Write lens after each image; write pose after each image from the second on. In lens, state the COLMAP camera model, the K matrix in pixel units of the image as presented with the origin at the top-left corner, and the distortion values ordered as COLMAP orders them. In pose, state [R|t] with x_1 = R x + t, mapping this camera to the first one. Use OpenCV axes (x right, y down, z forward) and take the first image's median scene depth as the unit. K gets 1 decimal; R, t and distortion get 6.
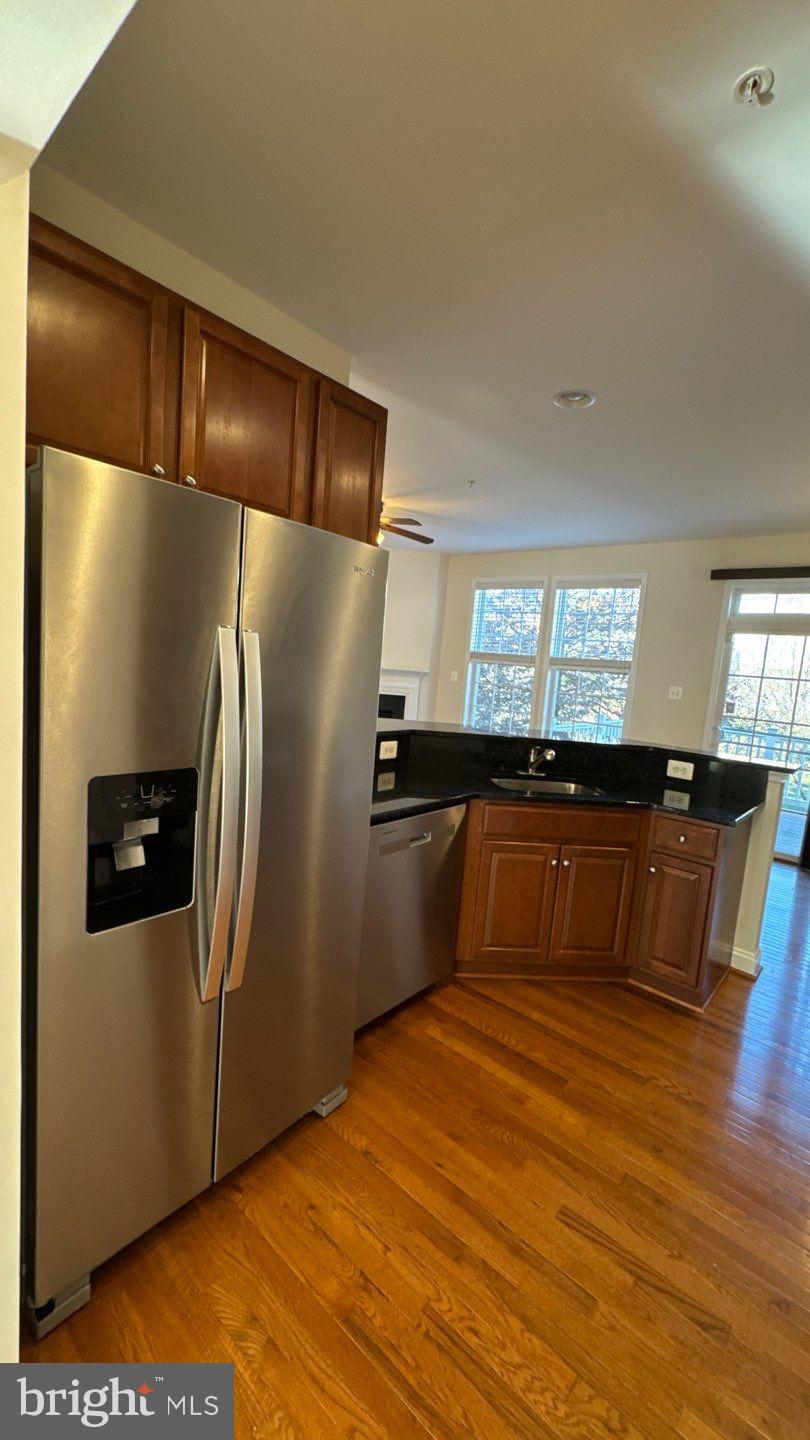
lens RADIAL K [[575.3, 0, 404.7], [0, 575.3, 720.9], [0, 0, 1]] dist [-0.003537, -0.000009]
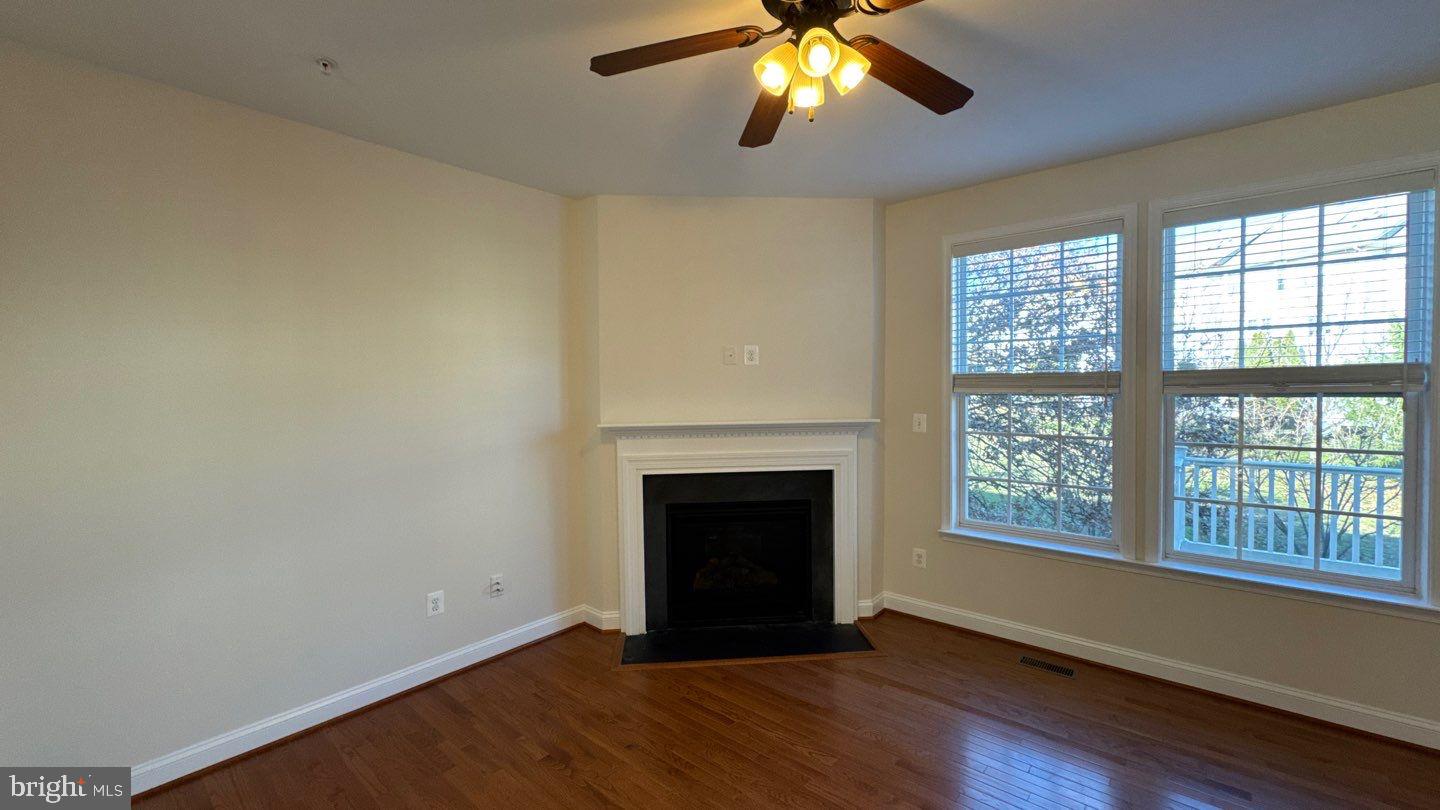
lens RADIAL K [[575.3, 0, 720.7], [0, 575.3, 408.0], [0, 0, 1]] dist [-0.003537, -0.000009]
pose [[0.995665, -0.089705, 0.024560, -0.250928], [0.091338, 0.992889, -0.076349, -0.159393], [-0.017536, 0.078262, 0.996779, 1.106162]]
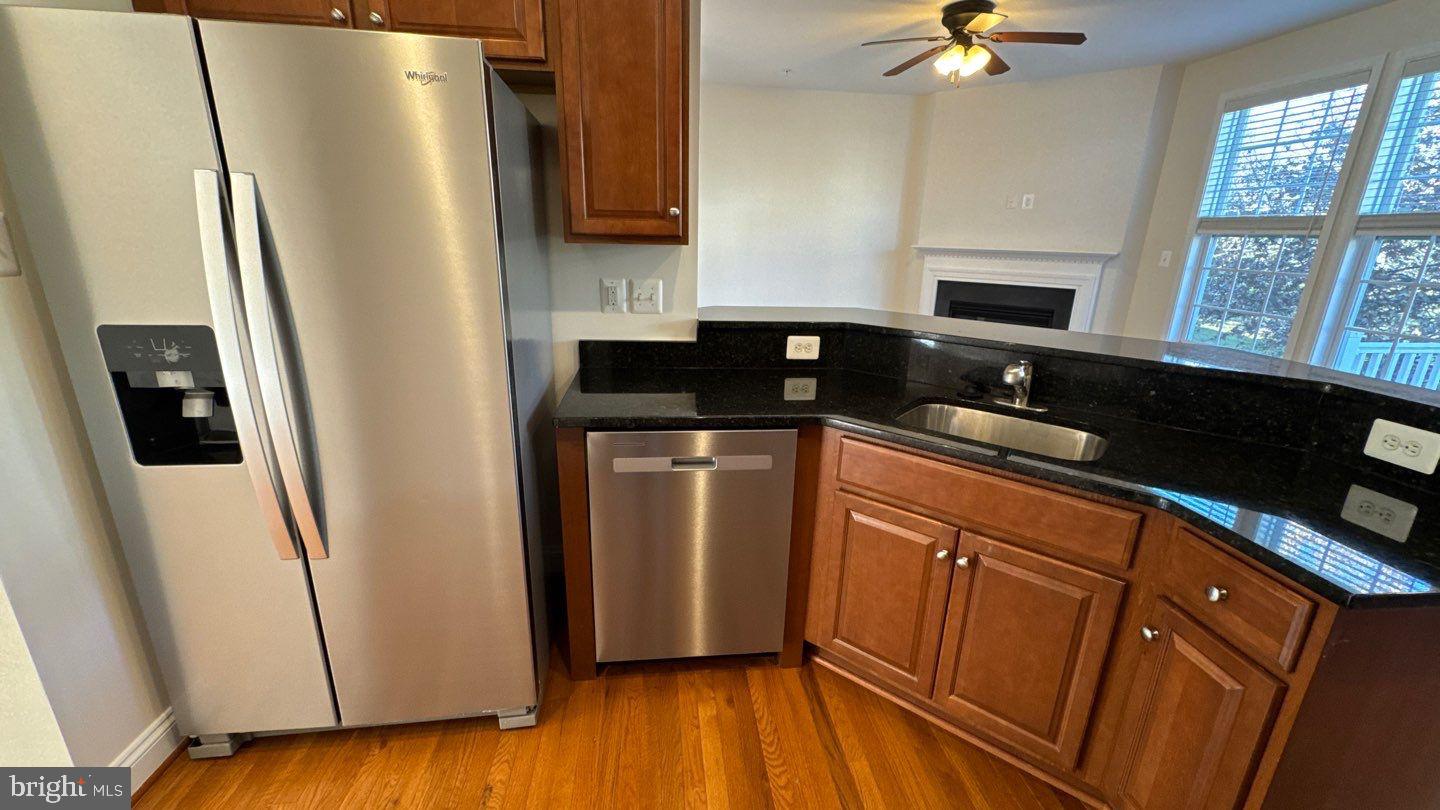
lens RADIAL K [[575.3, 0, 717.9], [0, 575.3, 403.2], [0, 0, 1]] dist [-0.003537, -0.000009]
pose [[0.732915, 0.134429, -0.666907, 0.398547], [-0.040618, 0.987181, 0.154348, 0.010738], [0.679107, -0.086036, 0.728980, 0.369678]]
